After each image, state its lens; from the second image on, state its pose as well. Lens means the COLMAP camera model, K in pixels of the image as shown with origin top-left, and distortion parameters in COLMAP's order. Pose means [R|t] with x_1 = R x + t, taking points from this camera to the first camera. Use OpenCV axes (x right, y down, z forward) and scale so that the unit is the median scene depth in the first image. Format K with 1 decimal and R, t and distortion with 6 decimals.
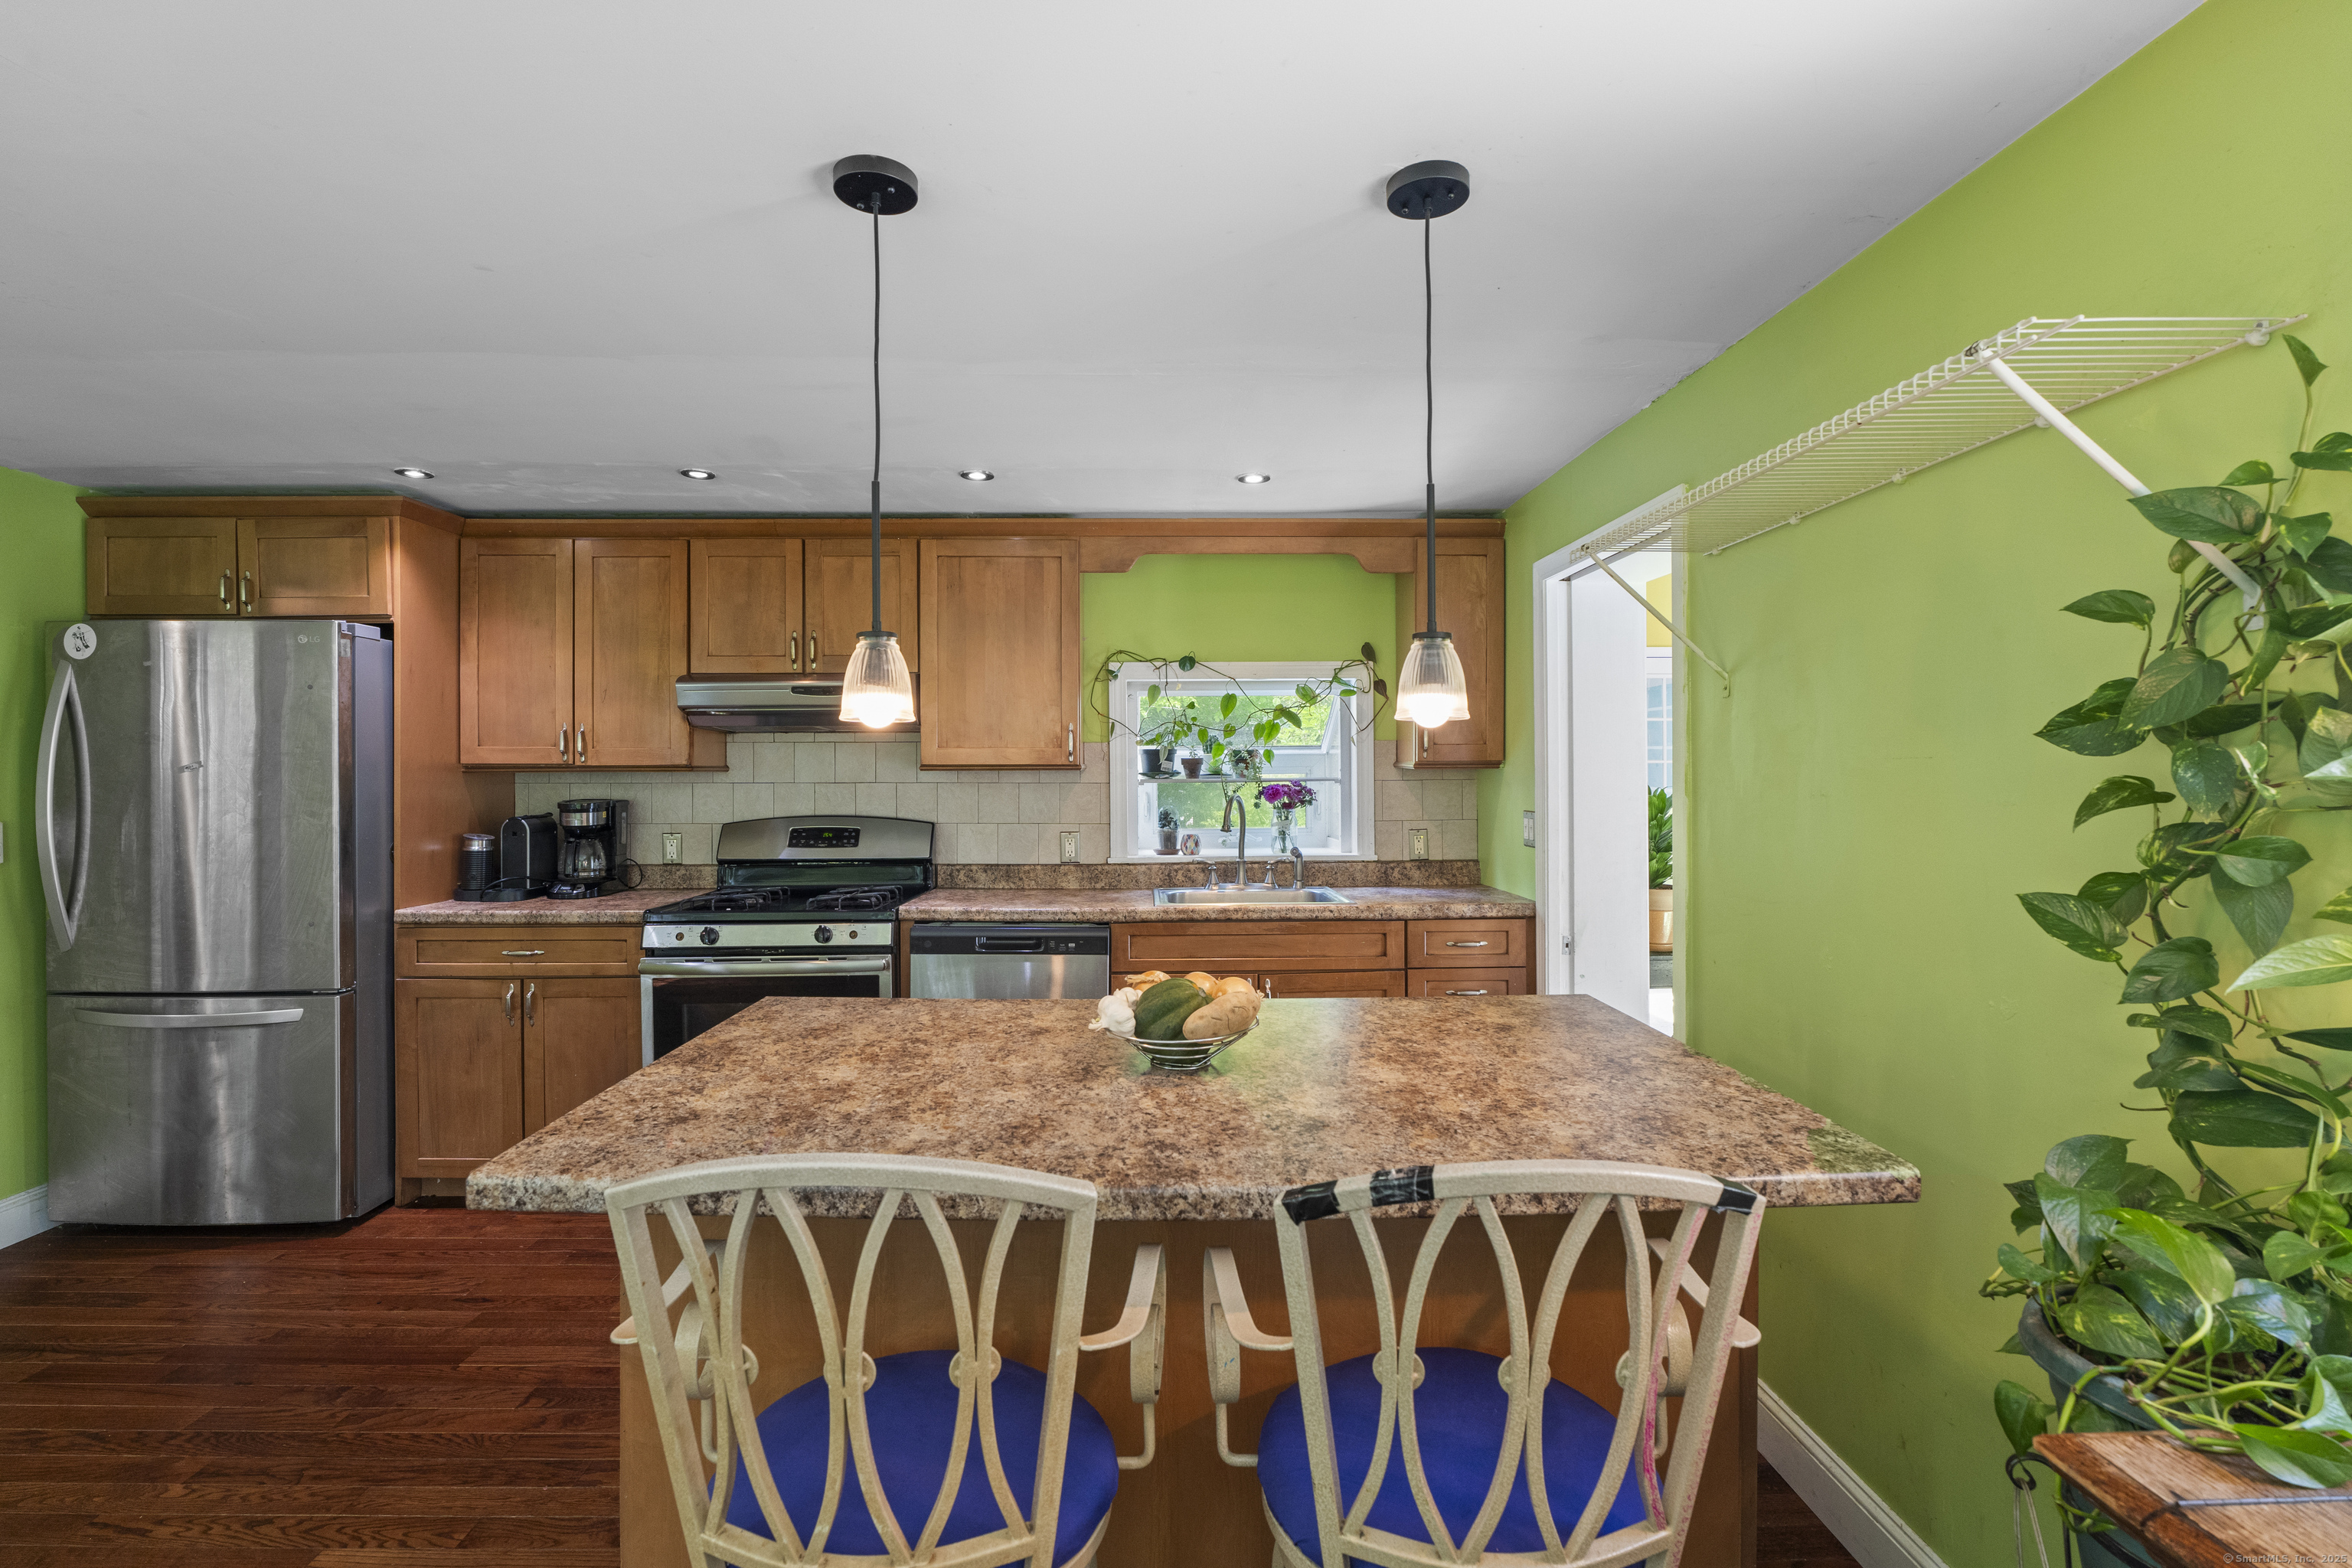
lens RADIAL K [[1086.1, 0, 1169.3], [0, 1086.1, 771.6], [0, 0, 1]] dist [-0.004220, -0.000702]
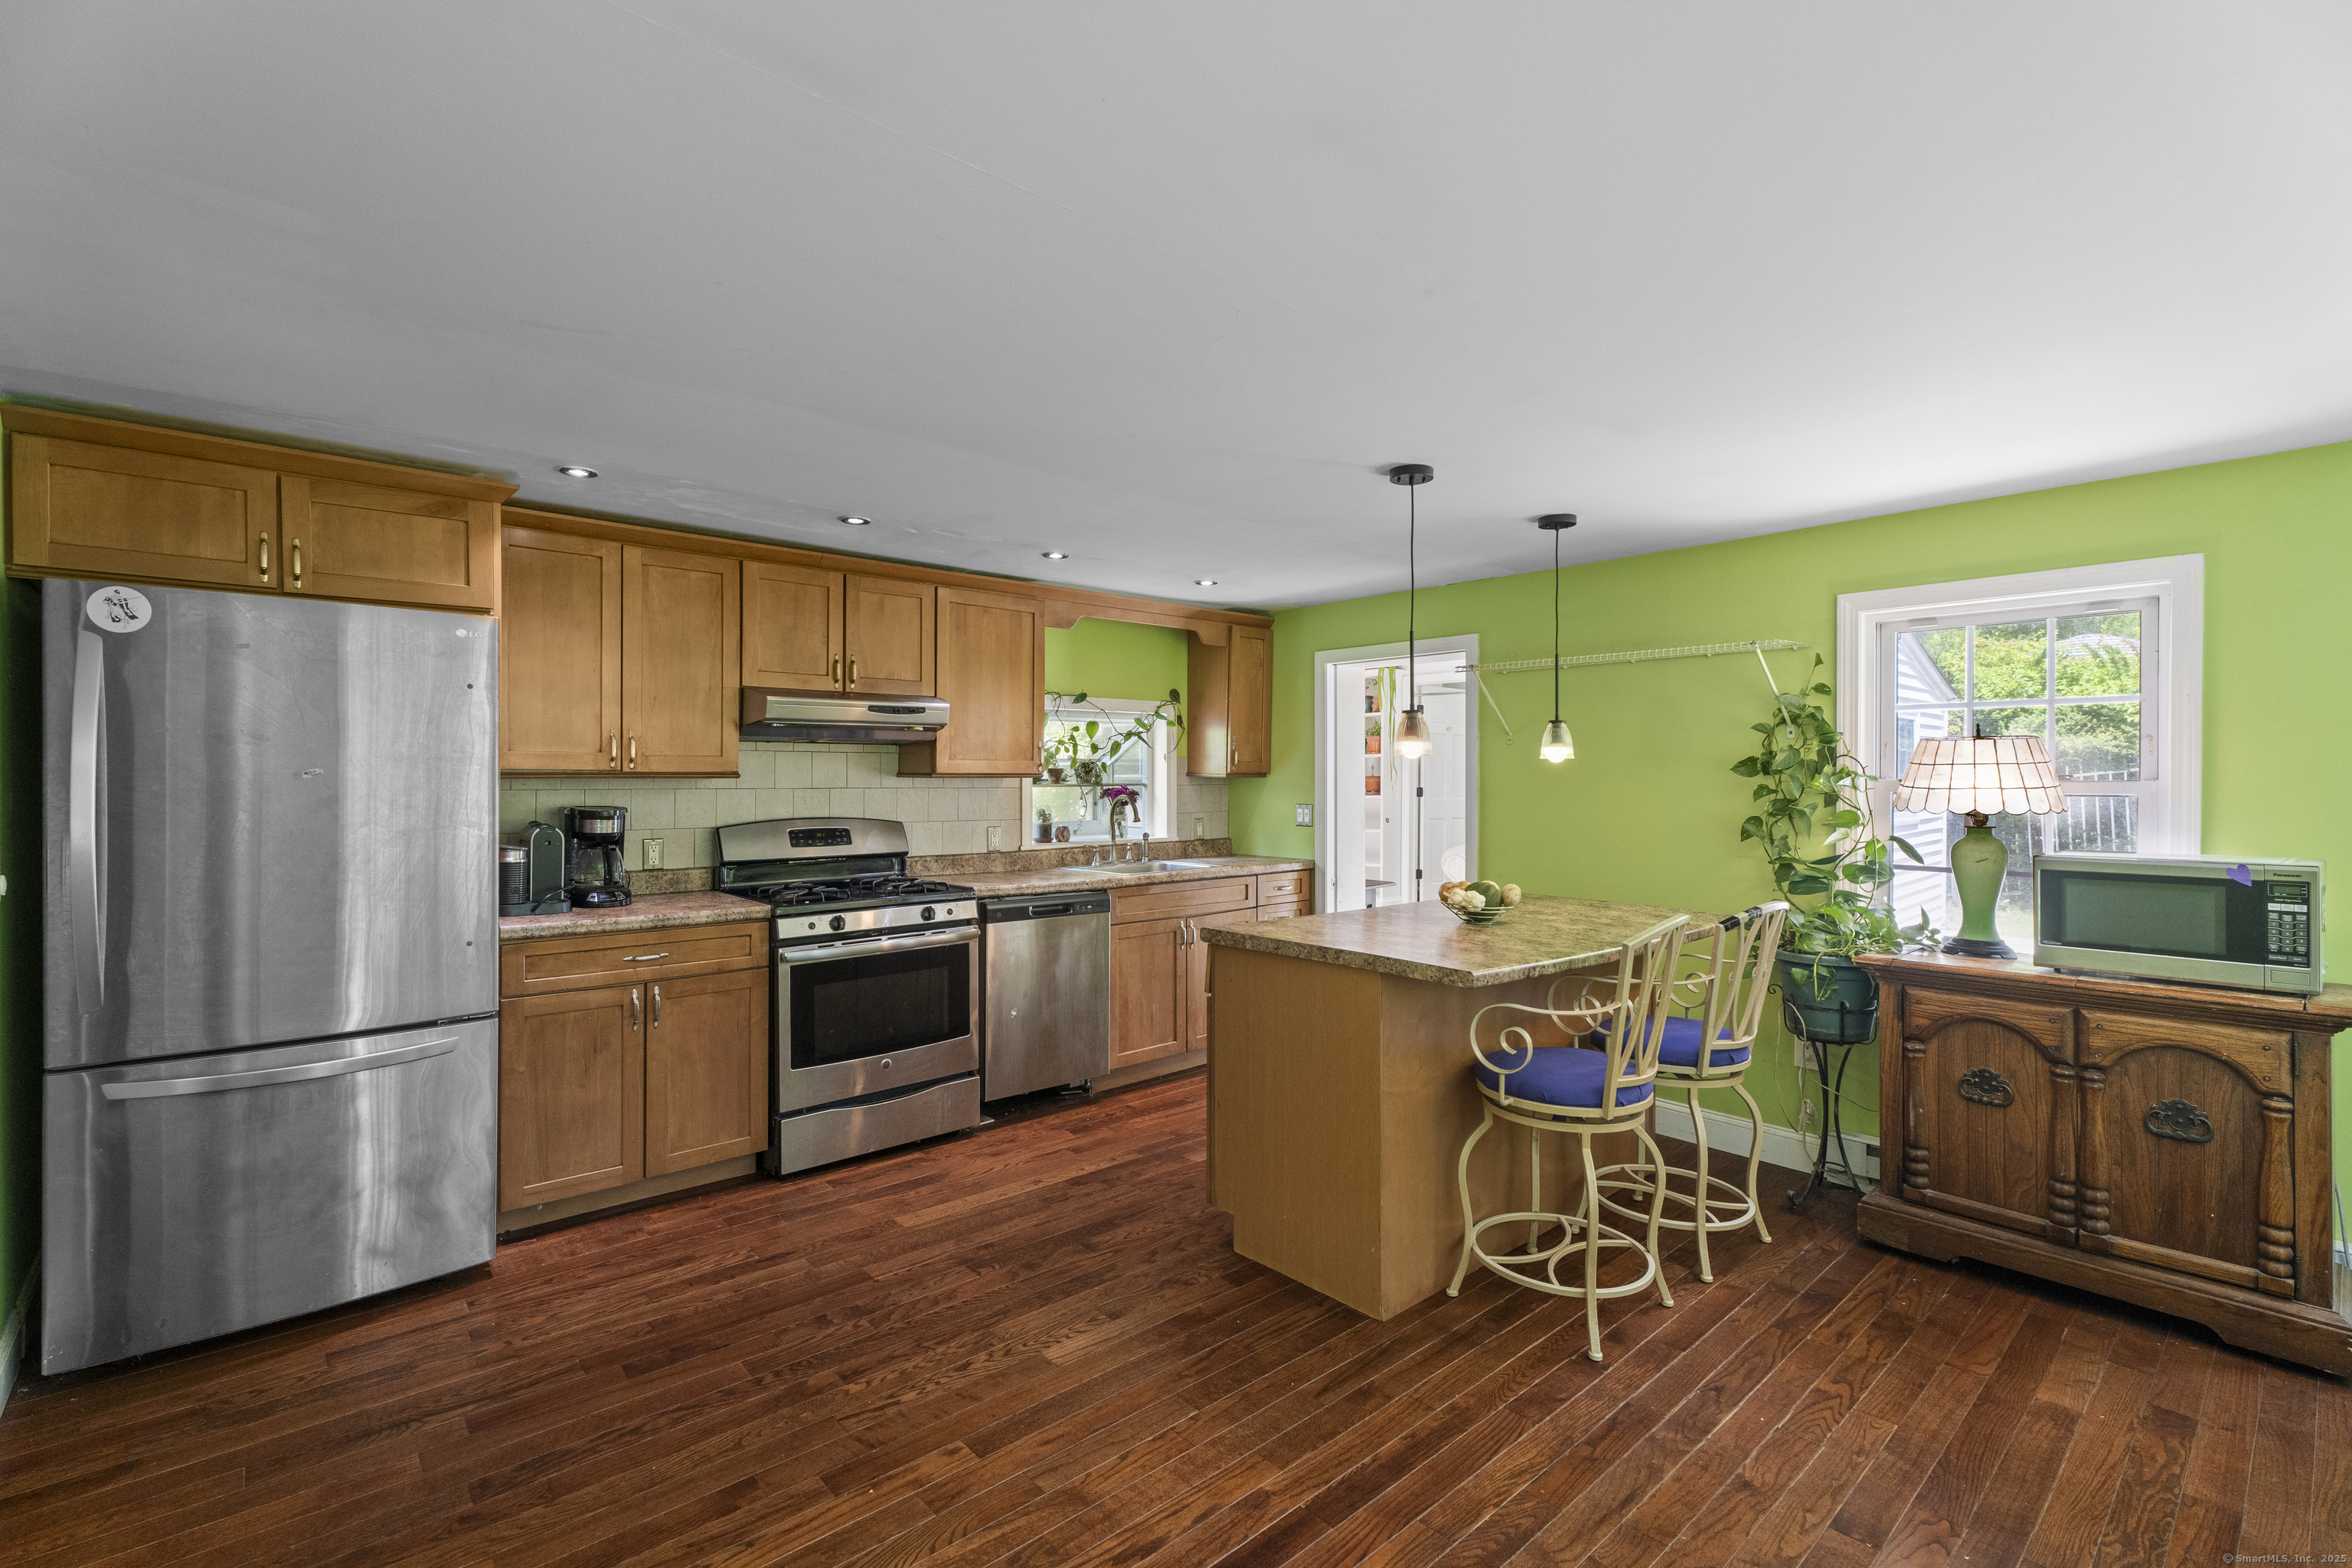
lens RADIAL K [[1039.7, 0, 1175.9], [0, 1039.7, 776.6], [0, 0, 1]] dist [0.001799, -0.000794]
pose [[0.761263, 0.003175, 0.648436, -0.810855], [-0.004160, 0.999991, -0.000011, -0.003333], [-0.648430, -0.002689, 0.761269, -0.056241]]
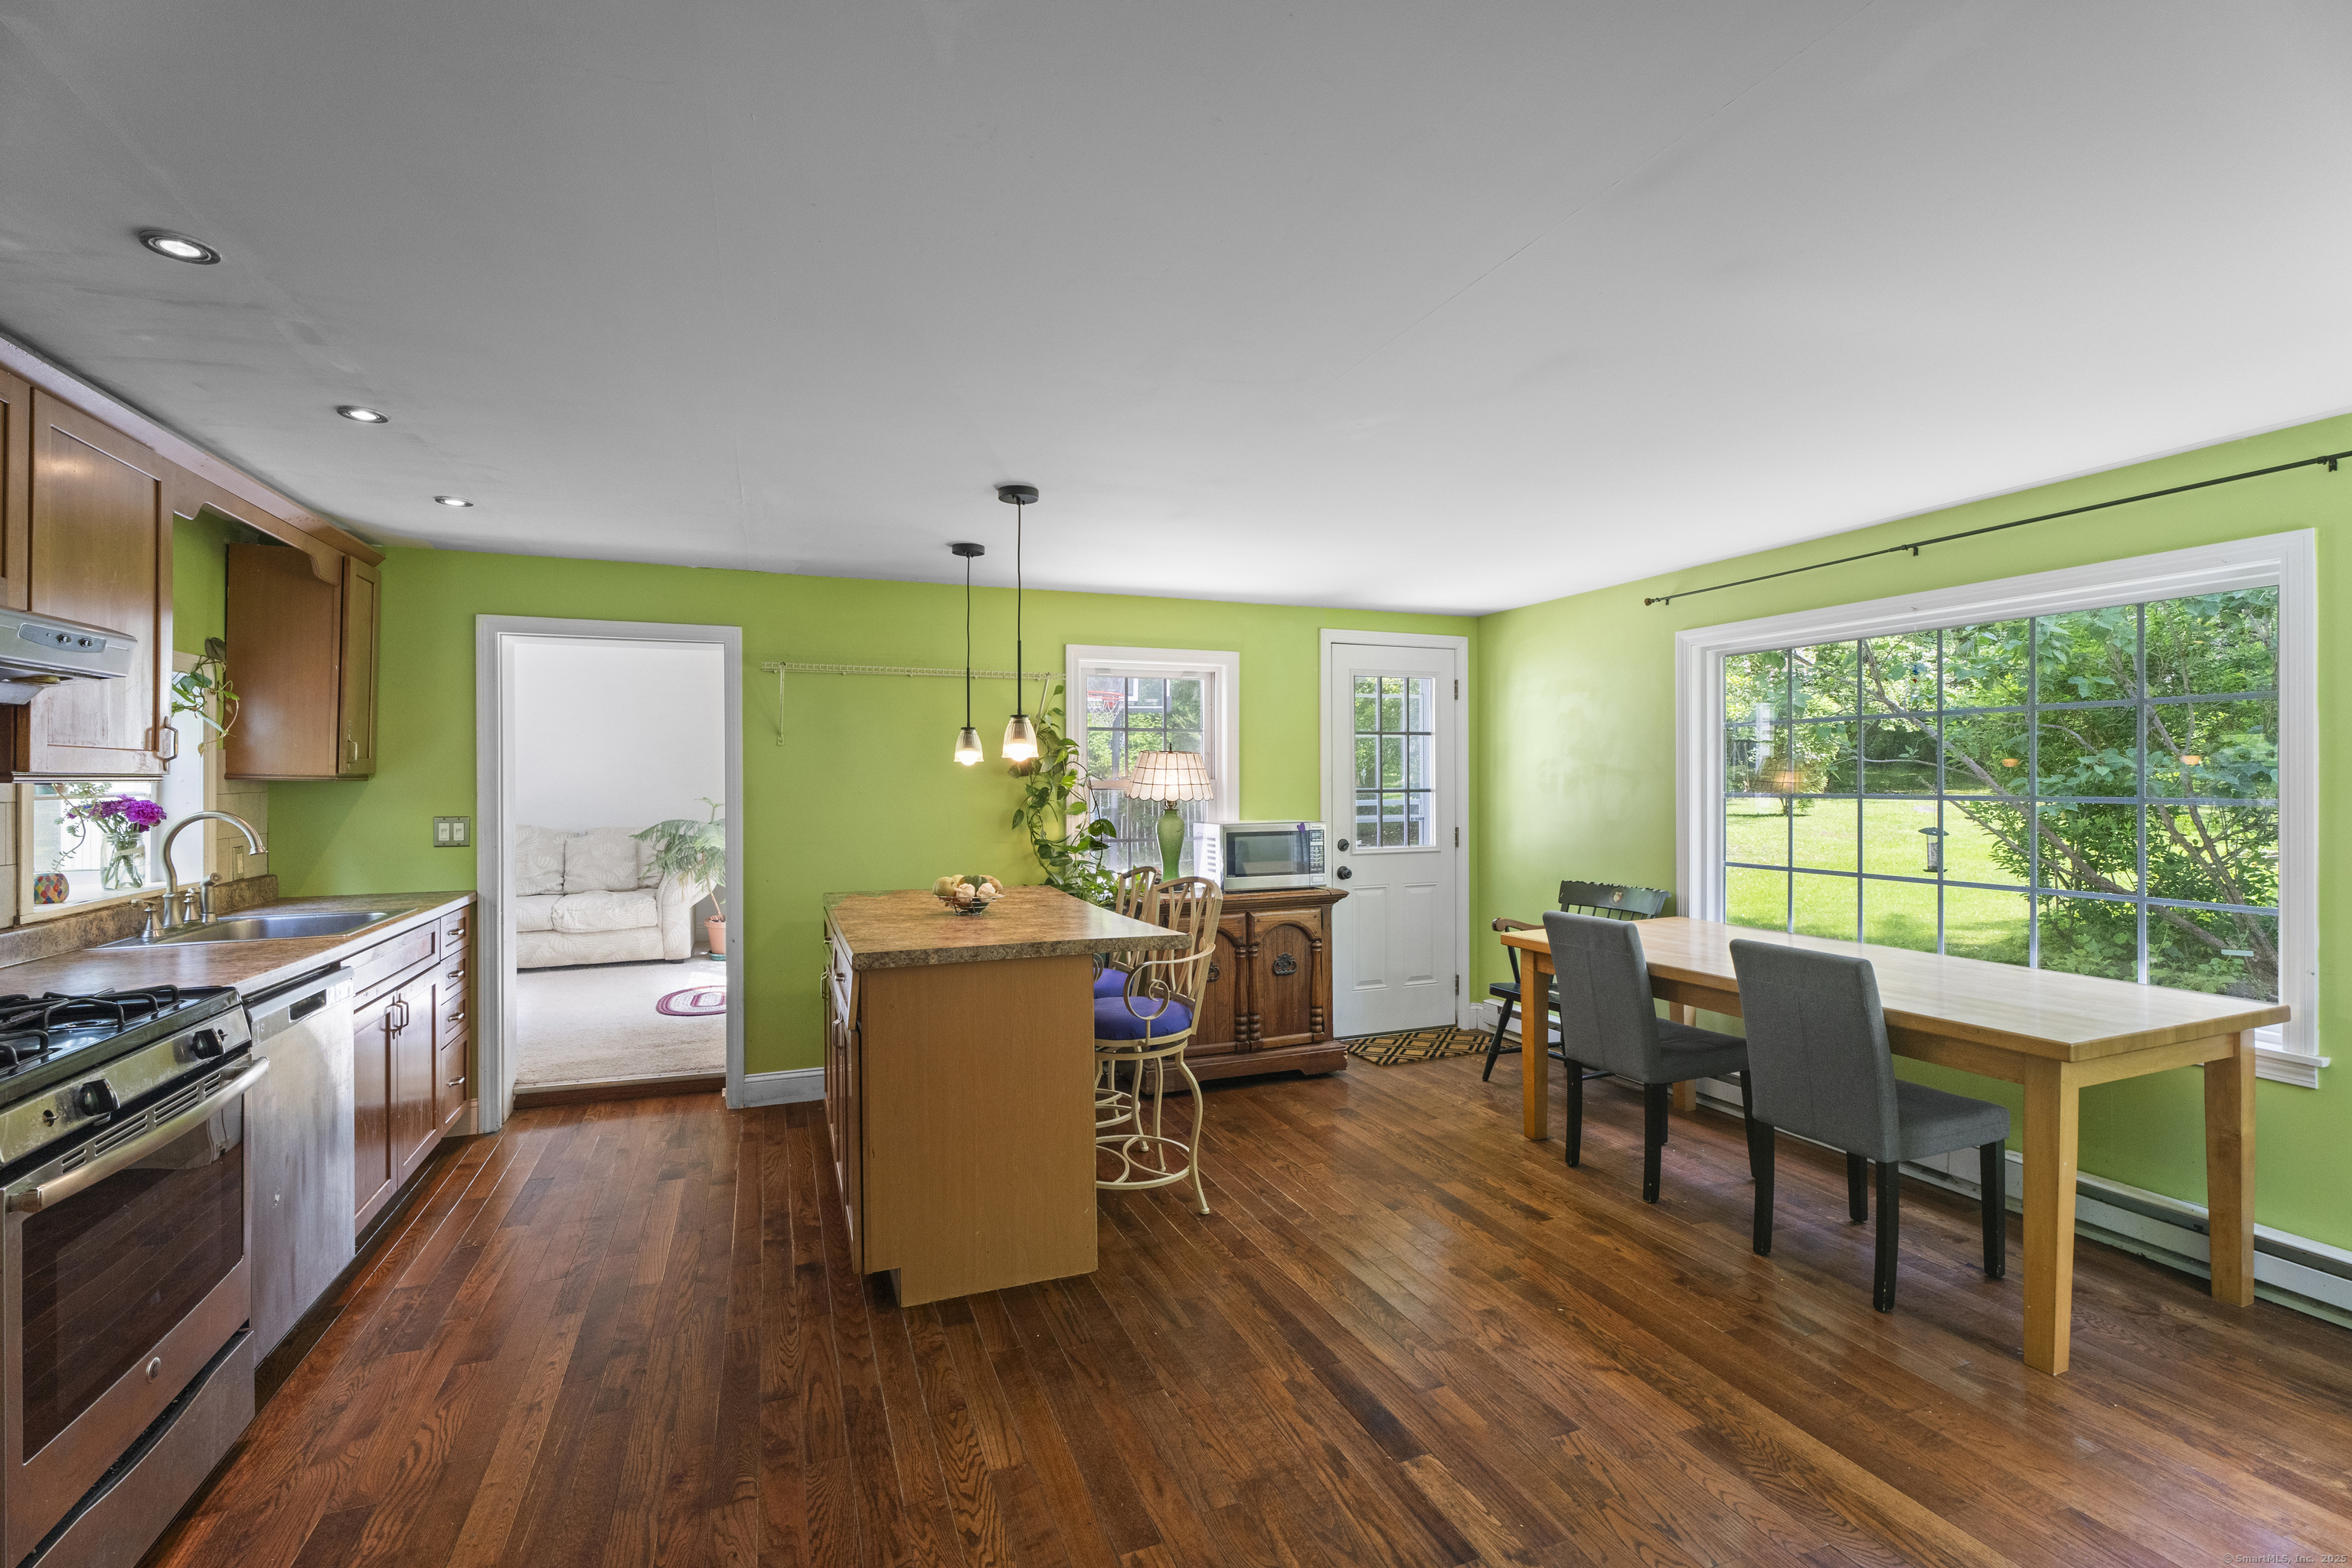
lens RADIAL K [[1039.7, 0, 1175.9], [0, 1039.7, 776.6], [0, 0, 1]] dist [0.001799, -0.000794]
pose [[-0.347682, 0.006825, 0.937588, -1.009000], [0.003475, 0.999976, -0.005990, 0.001393], [-0.937606, 0.001176, -0.347698, 0.643925]]
